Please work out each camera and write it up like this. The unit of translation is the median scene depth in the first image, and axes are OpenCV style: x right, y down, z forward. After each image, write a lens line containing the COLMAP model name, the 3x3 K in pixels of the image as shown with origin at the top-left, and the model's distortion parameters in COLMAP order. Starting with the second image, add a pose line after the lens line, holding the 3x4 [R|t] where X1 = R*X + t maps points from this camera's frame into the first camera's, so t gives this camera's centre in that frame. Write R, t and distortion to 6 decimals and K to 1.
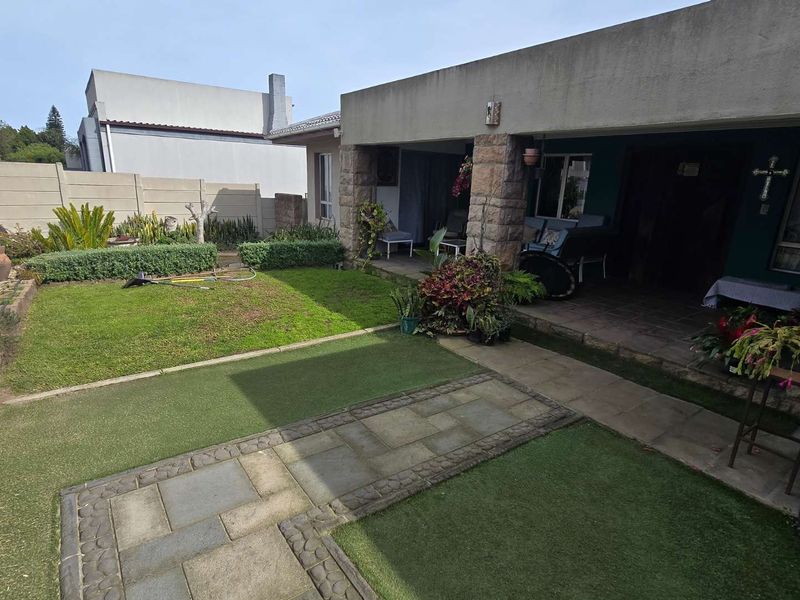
lens RADIAL K [[434.4, 0, 395.6], [0, 434.4, 308.0], [0, 0, 1]] dist [-0.000612, -0.004375]
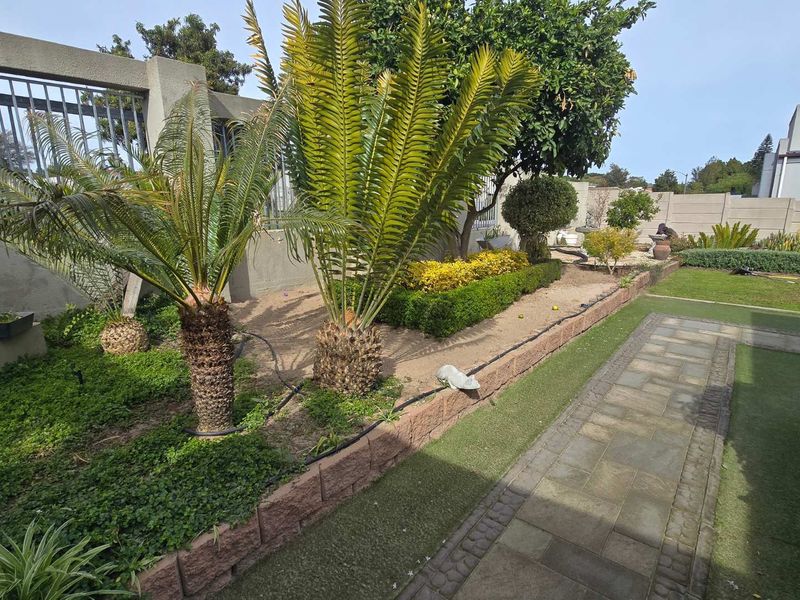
lens RADIAL K [[434.4, 0, 396.6], [0, 434.4, 298.8], [0, 0, 1]] dist [-0.000612, -0.004375]
pose [[0.250508, 0.169267, -0.953202, 0.488551], [-0.244197, 0.963807, 0.106974, 0.145467], [0.936810, 0.205972, 0.282776, -0.449704]]
